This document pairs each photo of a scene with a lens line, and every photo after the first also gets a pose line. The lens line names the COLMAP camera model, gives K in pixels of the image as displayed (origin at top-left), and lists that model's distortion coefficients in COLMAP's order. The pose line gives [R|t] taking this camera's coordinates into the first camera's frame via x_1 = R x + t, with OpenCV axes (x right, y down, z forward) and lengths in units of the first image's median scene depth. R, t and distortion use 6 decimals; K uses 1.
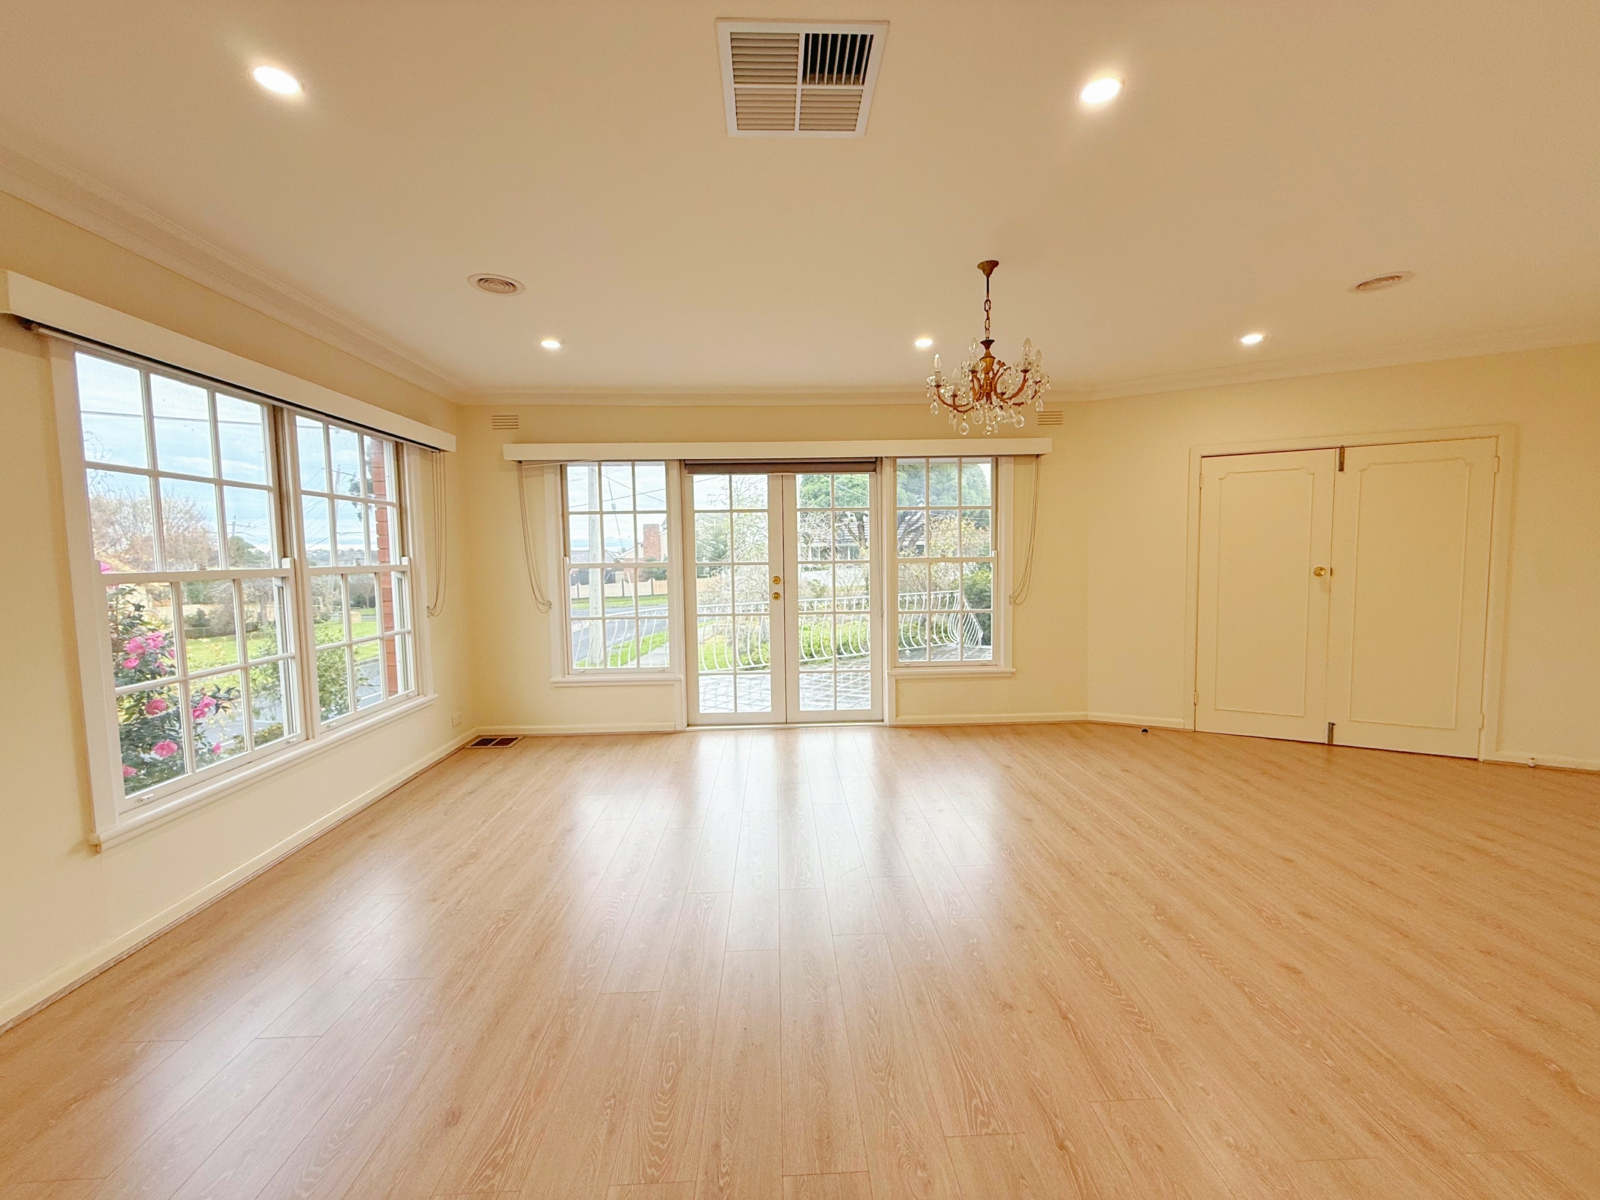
lens RADIAL K [[636.8, 0, 791.8], [0, 636.8, 597.5], [0, 0, 1]] dist [-0.004880, -0.000386]
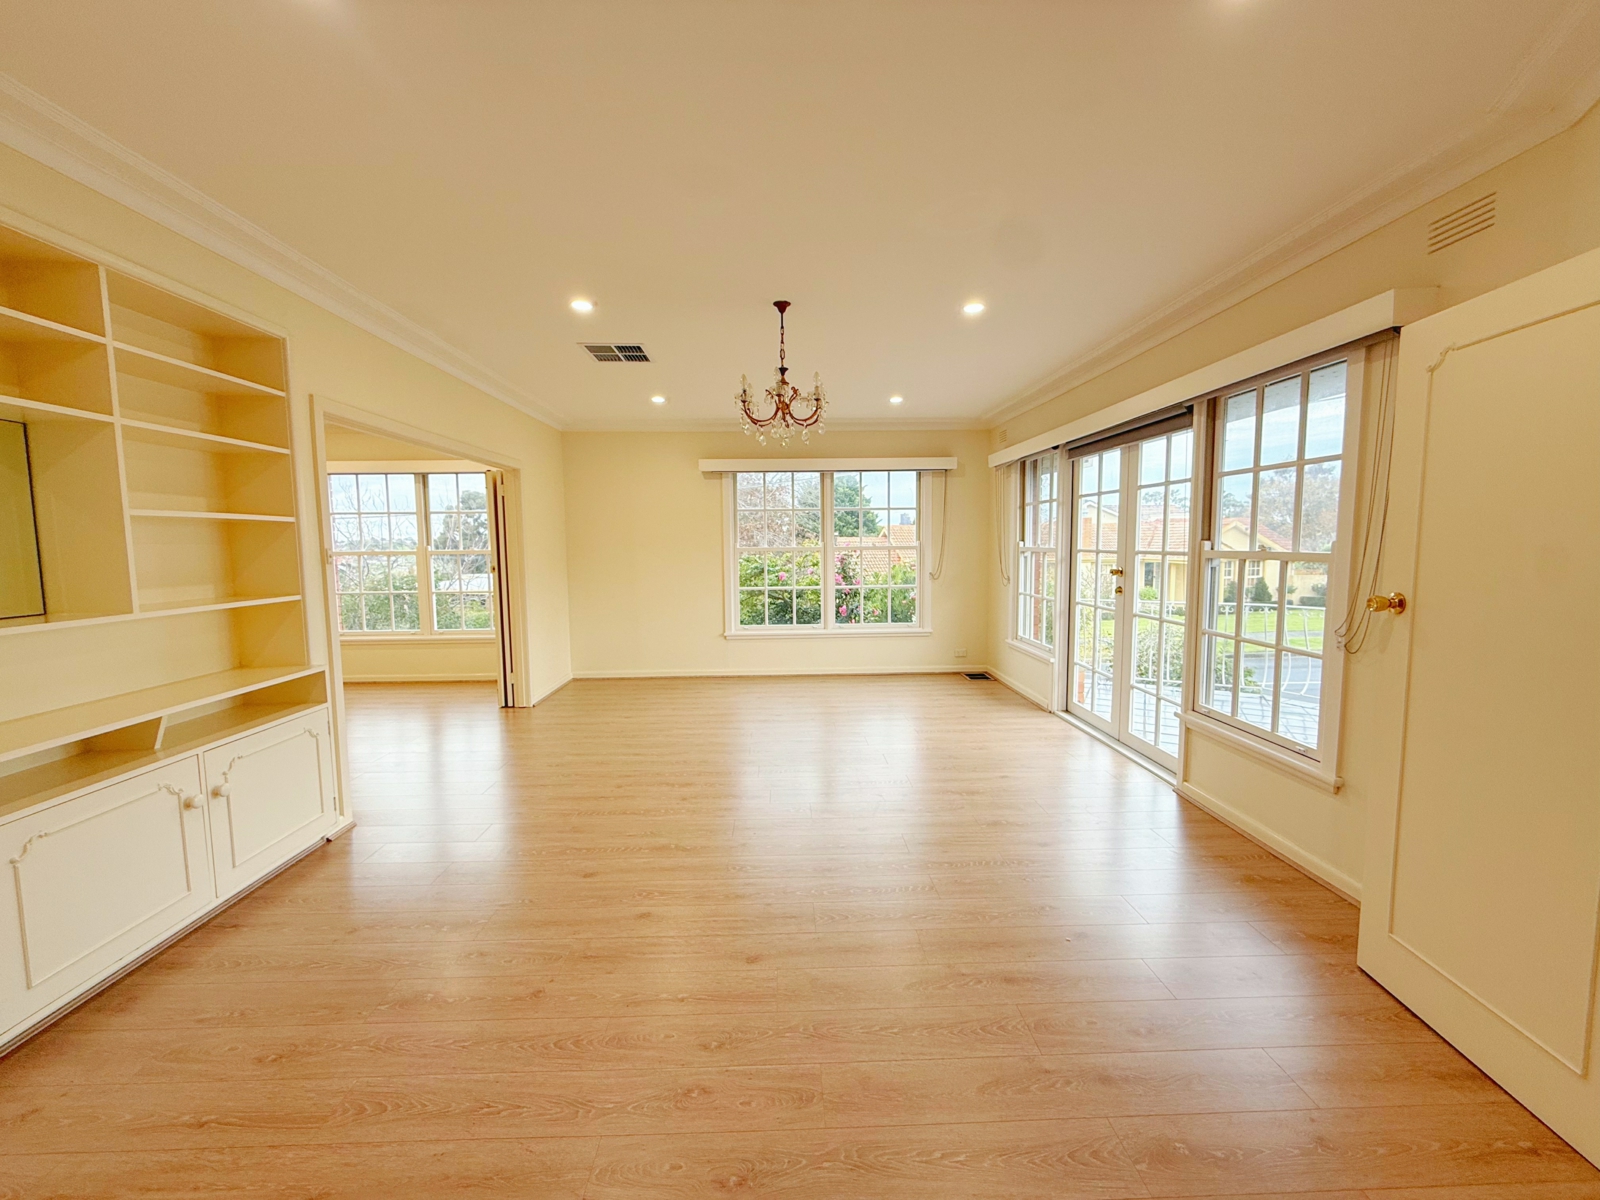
lens RADIAL K [[636.8, 0, 791.8], [0, 636.8, 597.5], [0, 0, 1]] dist [-0.004880, -0.000386]
pose [[-0.011942, 0.102663, -0.994645, 0.861157], [-0.053971, 0.993199, 0.103161, -0.058916], [0.998471, 0.054914, -0.006320, 0.591223]]
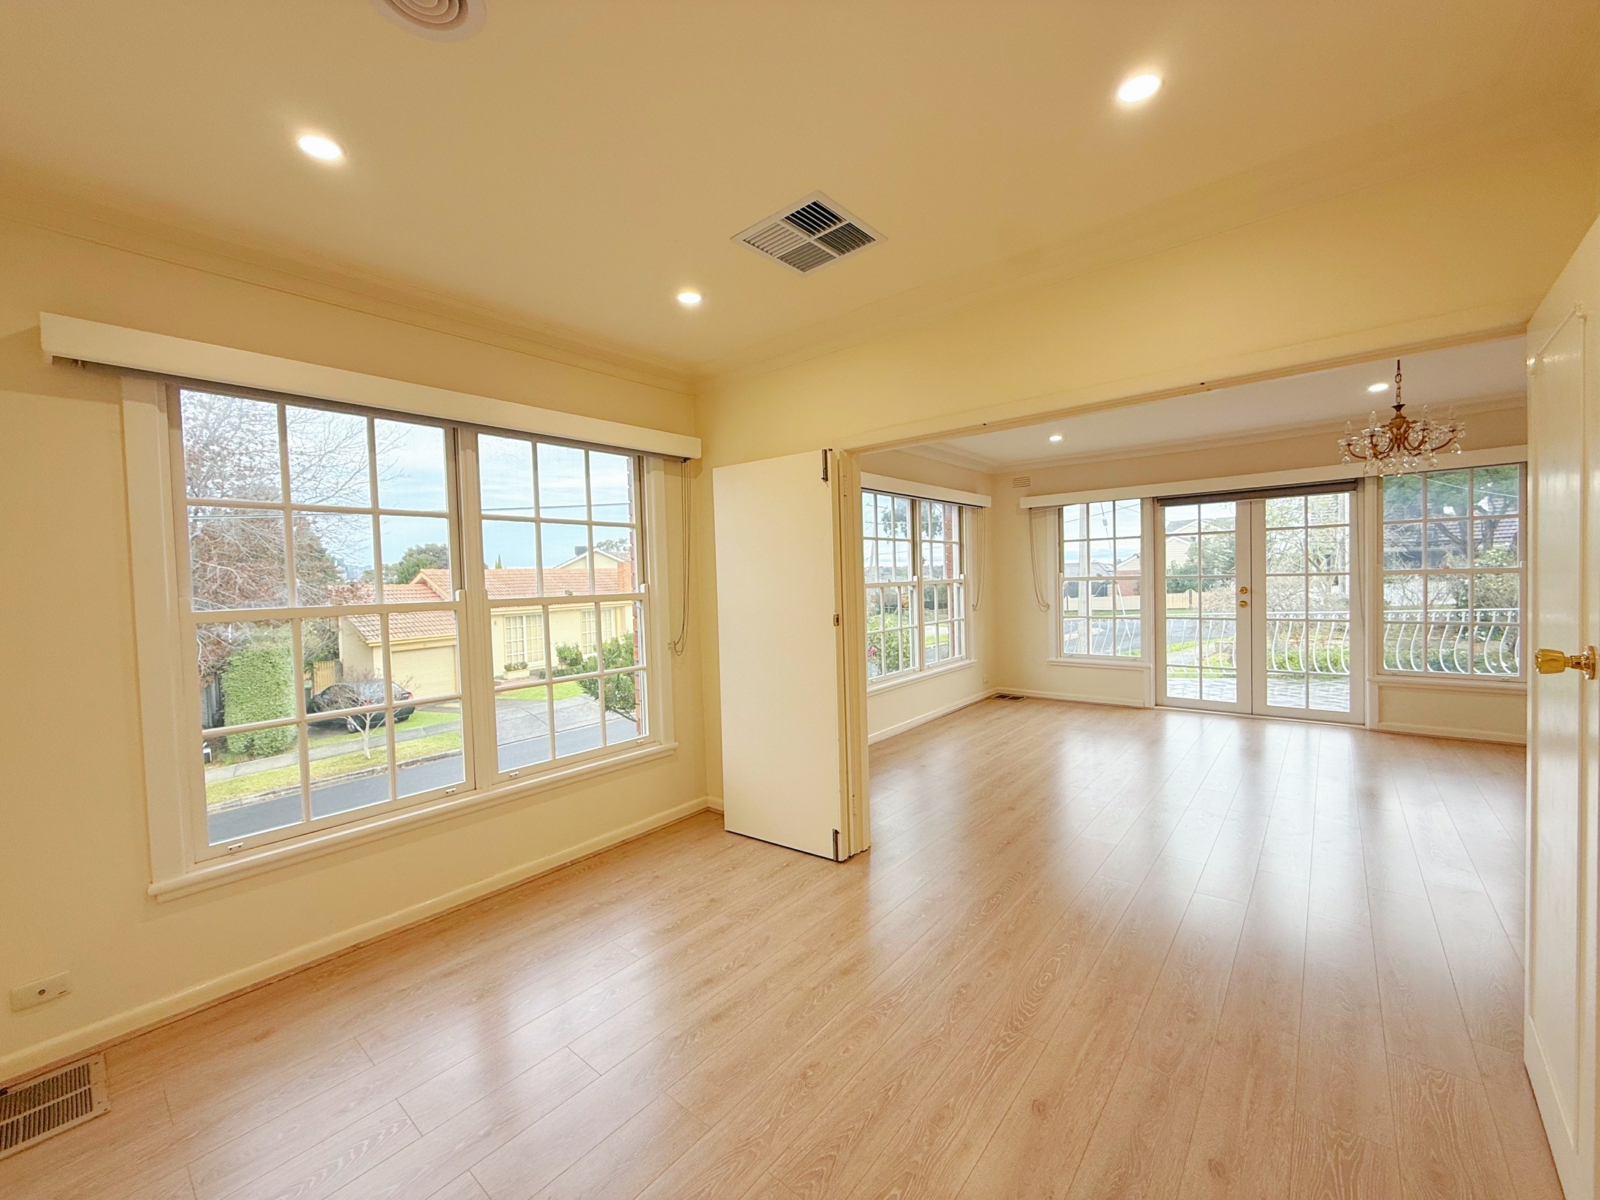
lens RADIAL K [[636.8, 0, 791.8], [0, 636.8, 597.5], [0, 0, 1]] dist [-0.004880, -0.000386]
pose [[0.743214, 0.014942, -0.668887, 0.145446], [-0.029175, 0.999523, -0.010089, 0.022601], [0.668418, 0.027013, 0.743296, -0.443835]]
